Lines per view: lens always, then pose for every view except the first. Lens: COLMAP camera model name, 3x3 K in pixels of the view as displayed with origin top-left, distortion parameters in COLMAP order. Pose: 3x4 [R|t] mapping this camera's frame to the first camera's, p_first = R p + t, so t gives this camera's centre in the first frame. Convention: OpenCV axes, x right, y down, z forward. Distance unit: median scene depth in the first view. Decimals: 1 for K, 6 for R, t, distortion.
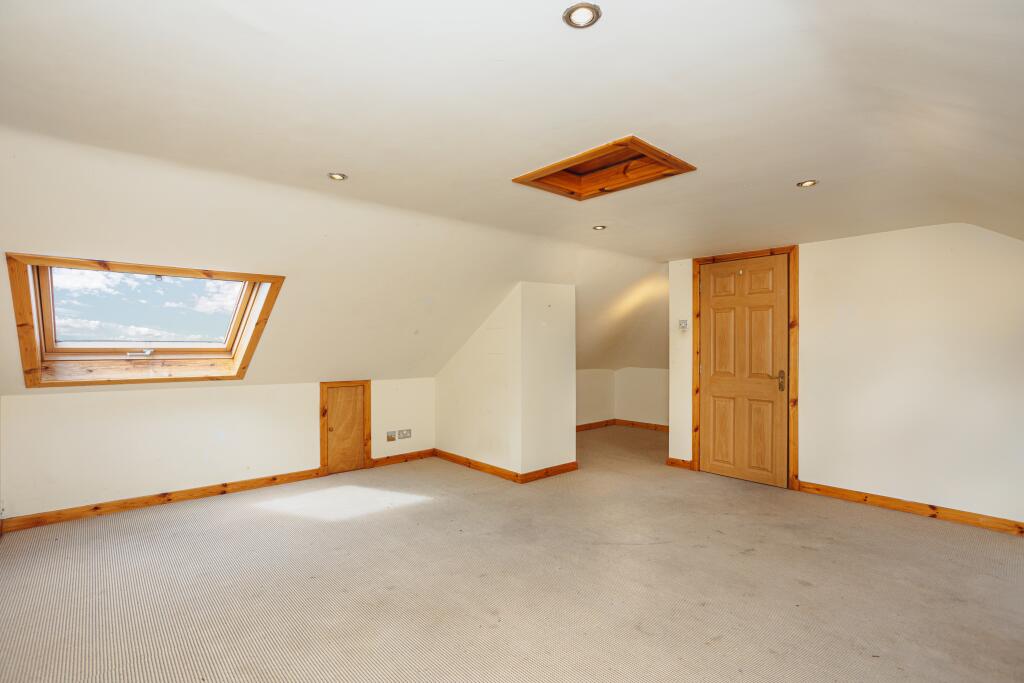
lens RADIAL K [[495.1, 0, 516.2], [0, 495.1, 349.1], [0, 0, 1]] dist [-0.056825, 0.031408]
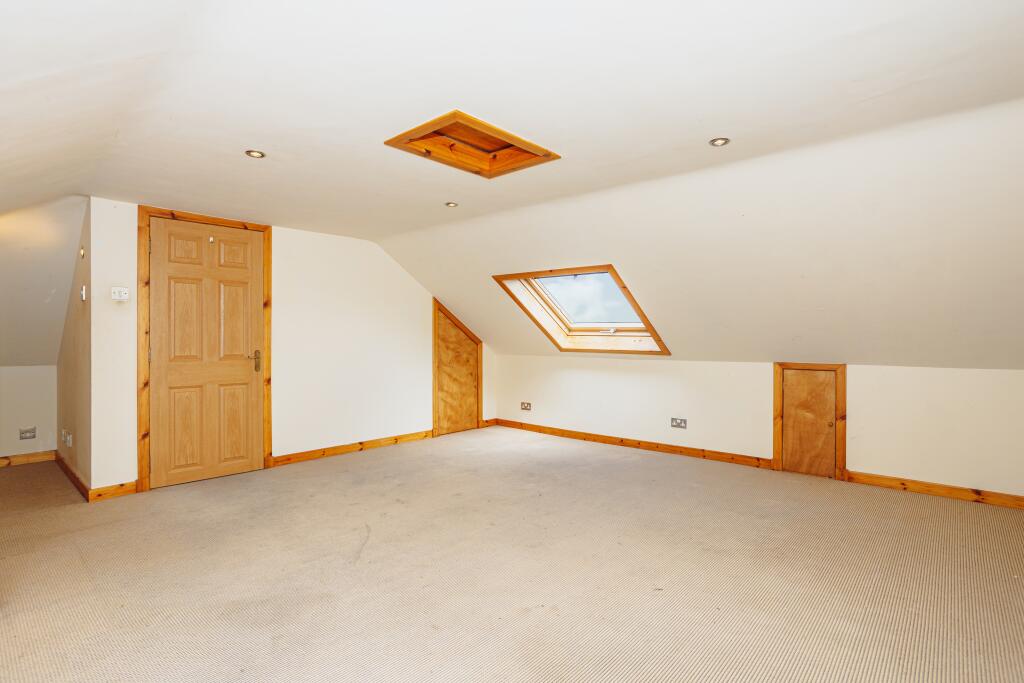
lens RADIAL K [[508.4, 0, 512.0], [0, 508.4, 341.5], [0, 0, 1]] dist [-0.055875, 0.035141]
pose [[-0.119924, -0.011202, 0.992720, -0.503370], [0.008615, 0.999887, 0.012324, 0.017980], [-0.992746, 0.010030, -0.119814, 0.599567]]
